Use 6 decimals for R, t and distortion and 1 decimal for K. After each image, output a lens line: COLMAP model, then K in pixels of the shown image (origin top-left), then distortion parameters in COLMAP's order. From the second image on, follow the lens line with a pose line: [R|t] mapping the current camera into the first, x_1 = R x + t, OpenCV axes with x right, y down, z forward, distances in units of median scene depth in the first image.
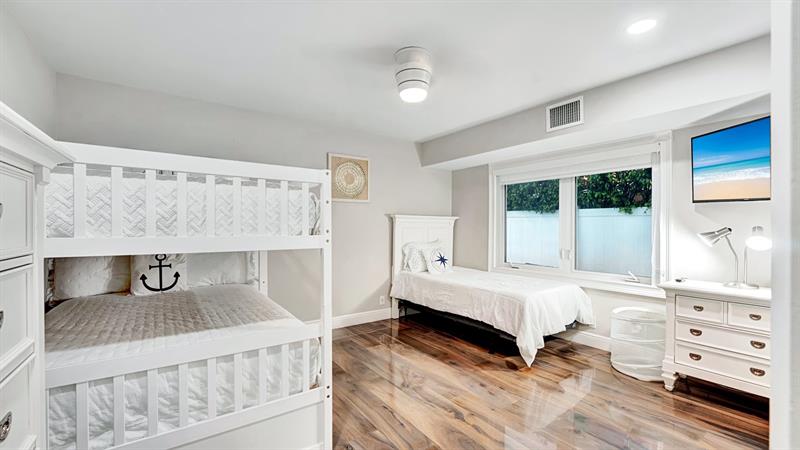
lens RADIAL K [[327.9, 0, 399.5], [0, 327.9, 225.8], [0, 0, 1]] dist [-0.019406, 0.000522]
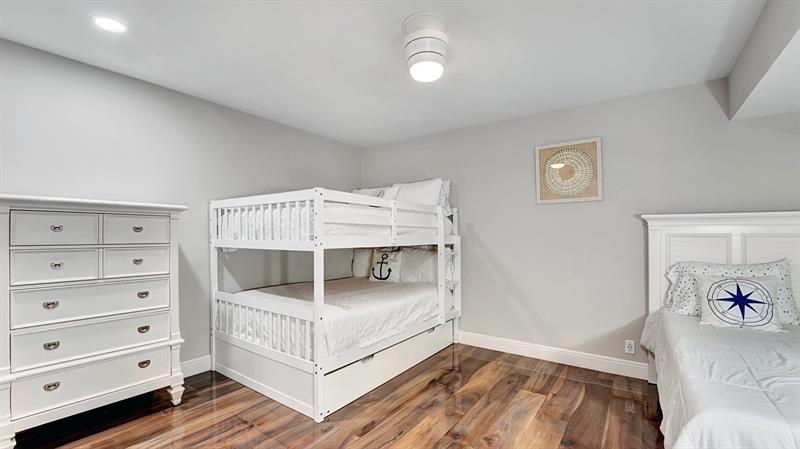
lens RADIAL K [[336.6, 0, 400.7], [0, 336.6, 231.9], [0, 0, 1]] dist [-0.019947, 0.000097]
pose [[0.330830, -0.015726, -0.943559, 0.489527], [0.004353, 0.999876, -0.015138, 0.006814], [0.943680, 0.000901, 0.330857, 0.399144]]
